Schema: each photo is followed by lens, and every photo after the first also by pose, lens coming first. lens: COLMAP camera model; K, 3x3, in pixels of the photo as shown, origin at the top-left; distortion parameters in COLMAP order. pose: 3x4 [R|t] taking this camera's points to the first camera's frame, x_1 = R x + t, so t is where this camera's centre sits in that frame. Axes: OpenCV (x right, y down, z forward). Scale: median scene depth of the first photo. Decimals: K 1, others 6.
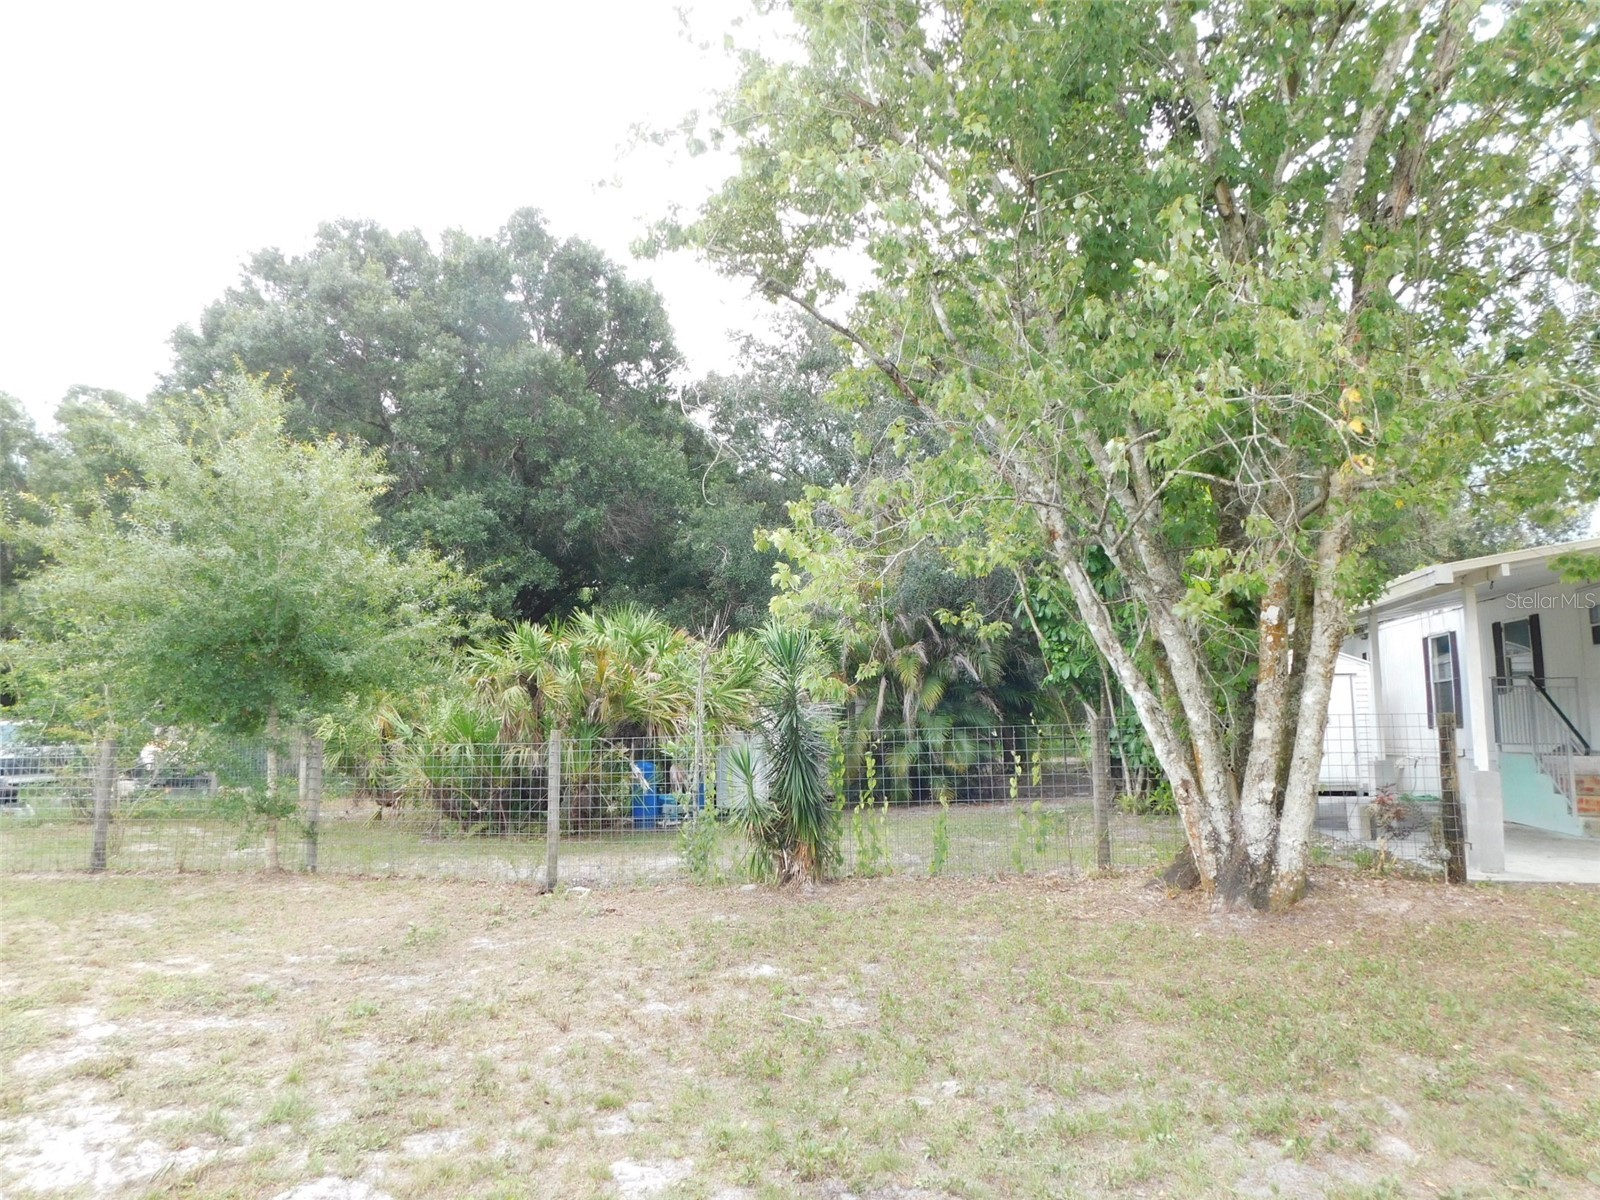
lens RADIAL K [[1065.6, 0, 807.6], [0, 1065.6, 597.8], [0, 0, 1]] dist [-0.067113, 0.056241]
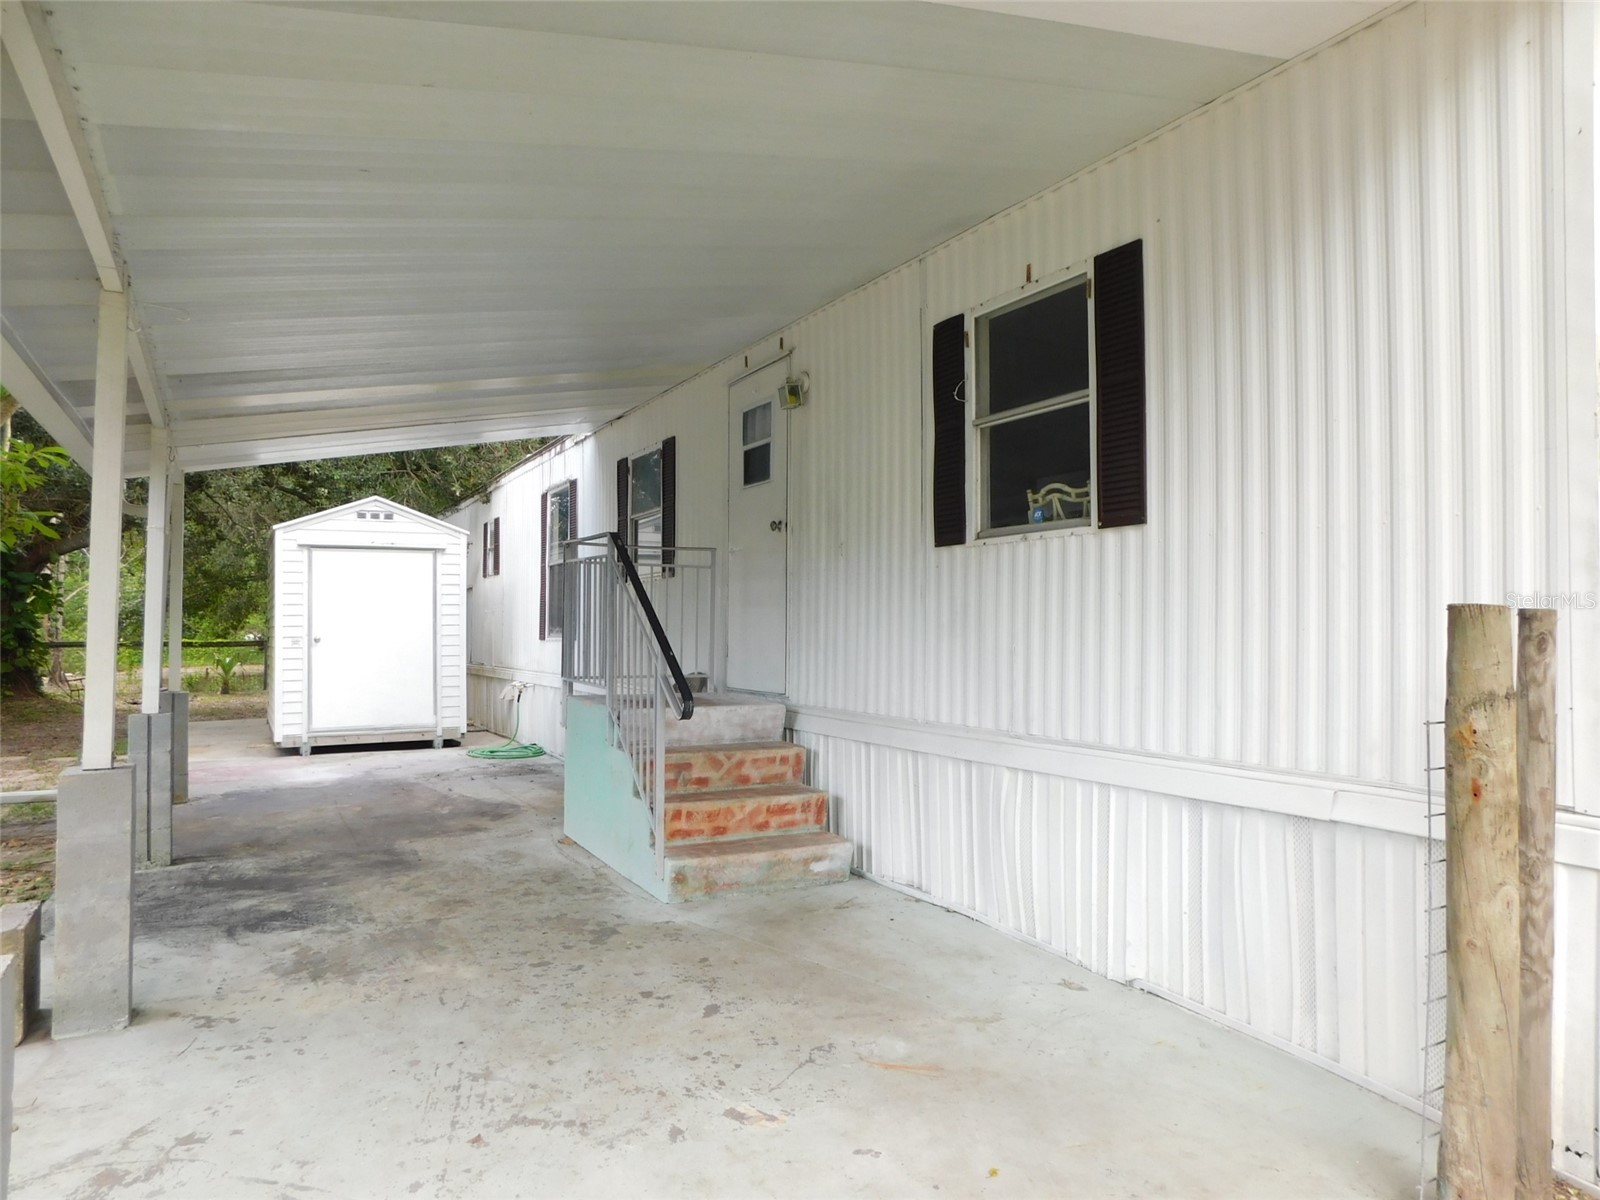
lens RADIAL K [[1065.6, 0, 807.6], [0, 1065.6, 597.8], [0, 0, 1]] dist [-0.067113, 0.056241]
pose [[0.792408, 0.016018, 0.609781, 0.742964], [-0.073560, 0.994869, 0.069458, 0.099489], [-0.605540, -0.099895, 0.789520, 0.907057]]
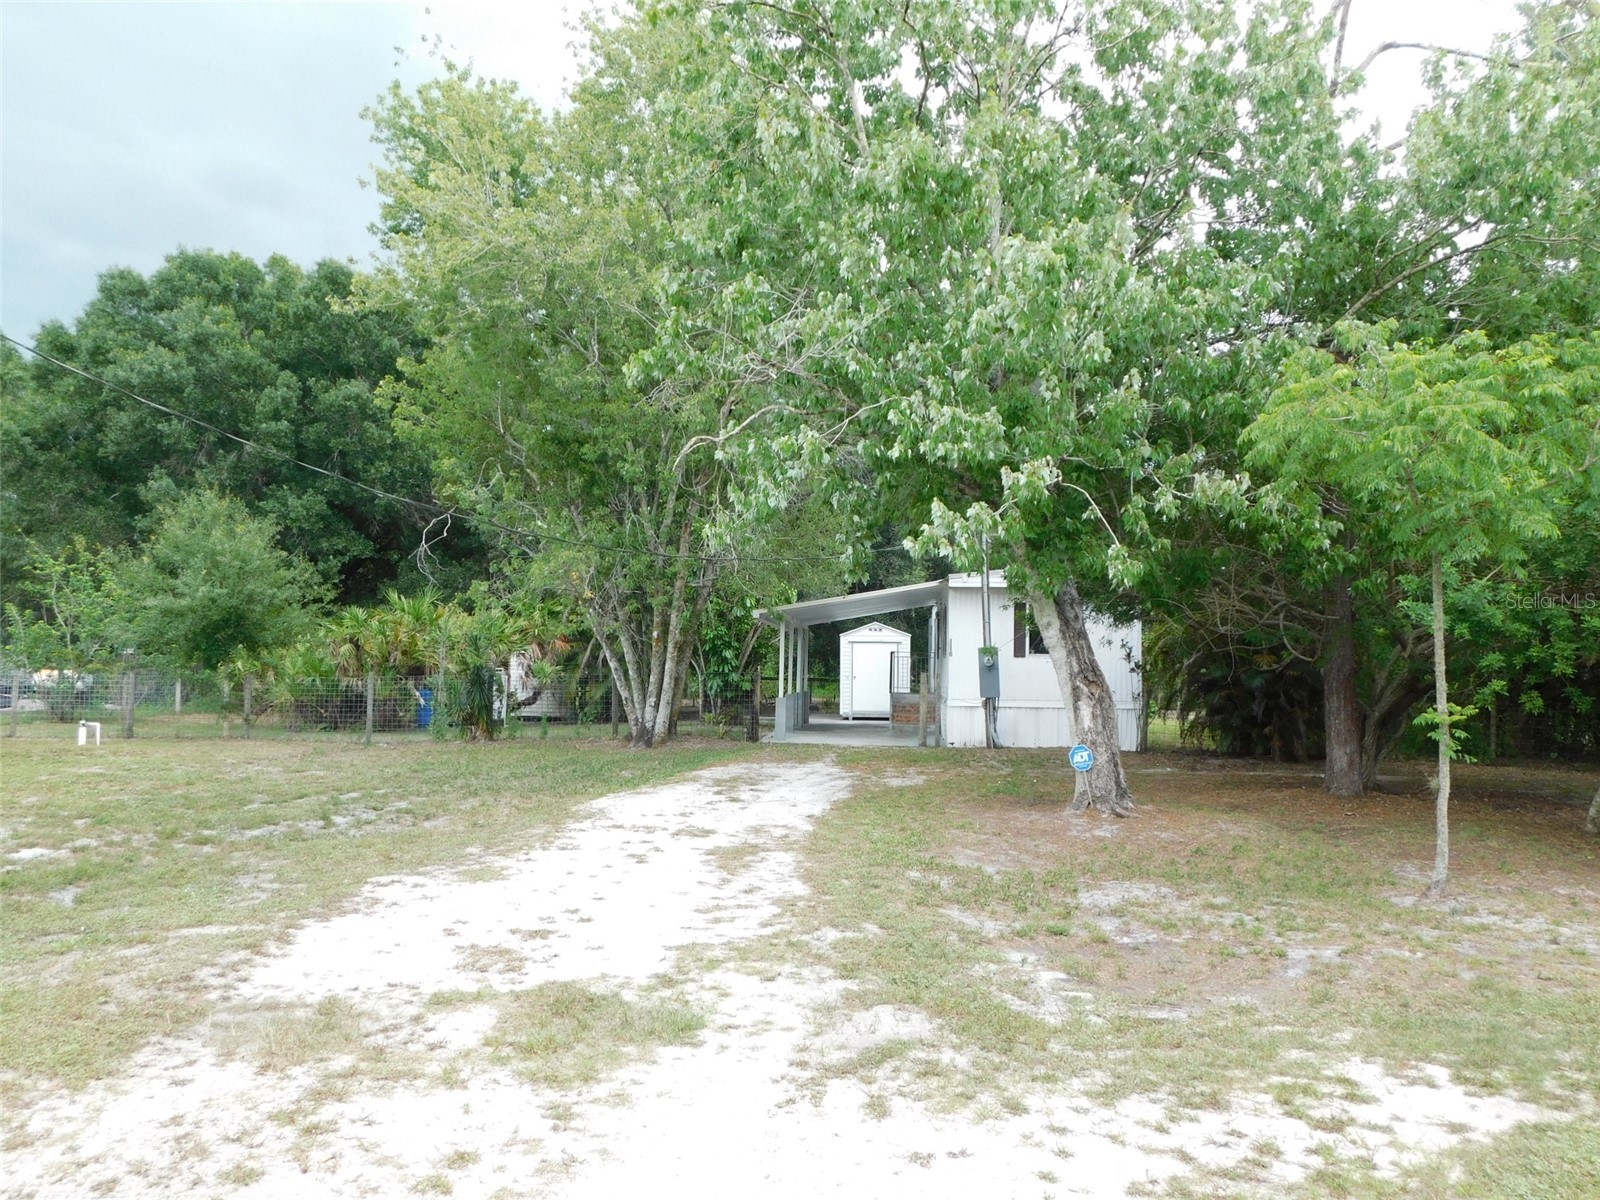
lens RADIAL K [[1288.4, 0, 800.0], [0, 1288.4, 600.0], [0, 0, 1]] dist [0.003739, 0.001460]
pose [[0.995680, 0.023117, 0.089930, 0.484542], [-0.029578, 0.997025, 0.071181, -0.289020], [-0.088017, -0.073533, 0.993401, -2.065090]]
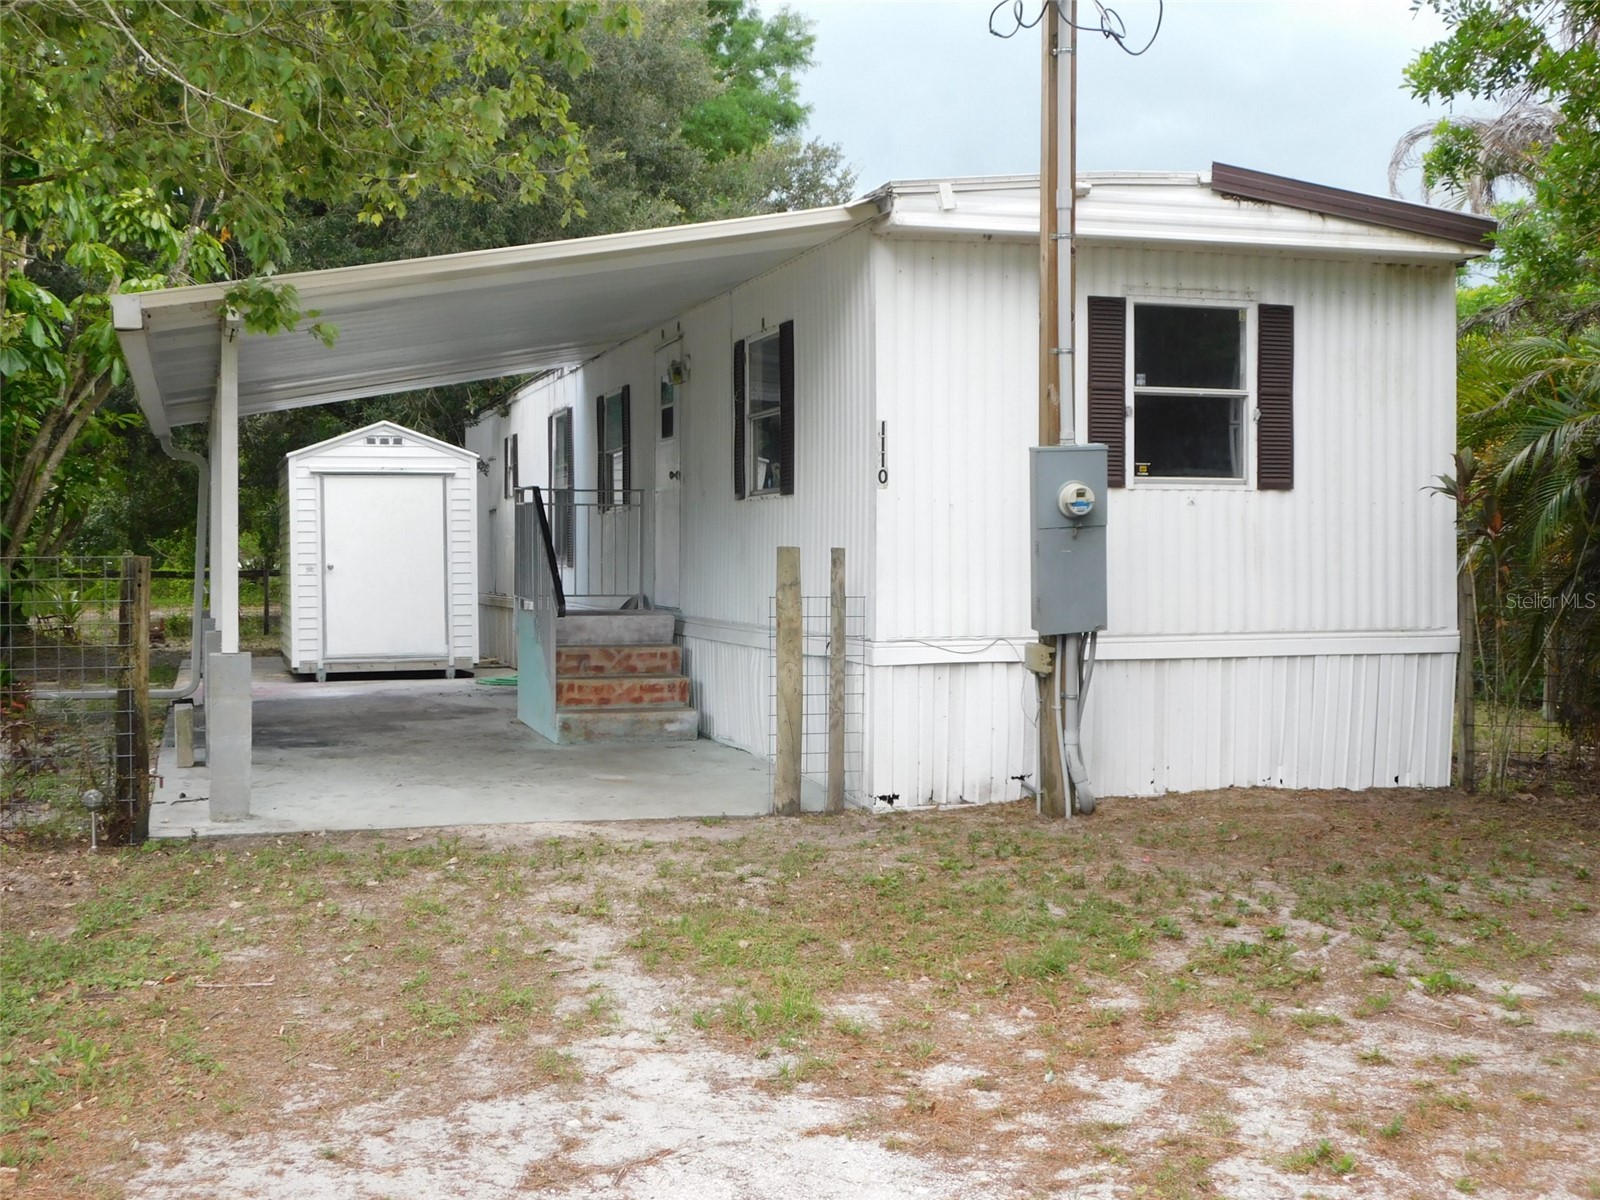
lens RADIAL K [[1899.9, 0, 795.1], [0, 1899.9, 597.9], [0, 0, 1]] dist [0.003350, -0.019636]
pose [[0.896024, -0.013022, 0.443815, 0.517086], [-0.052265, 0.989527, 0.134552, -0.028620], [-0.440920, -0.143758, 0.885959, -0.093577]]
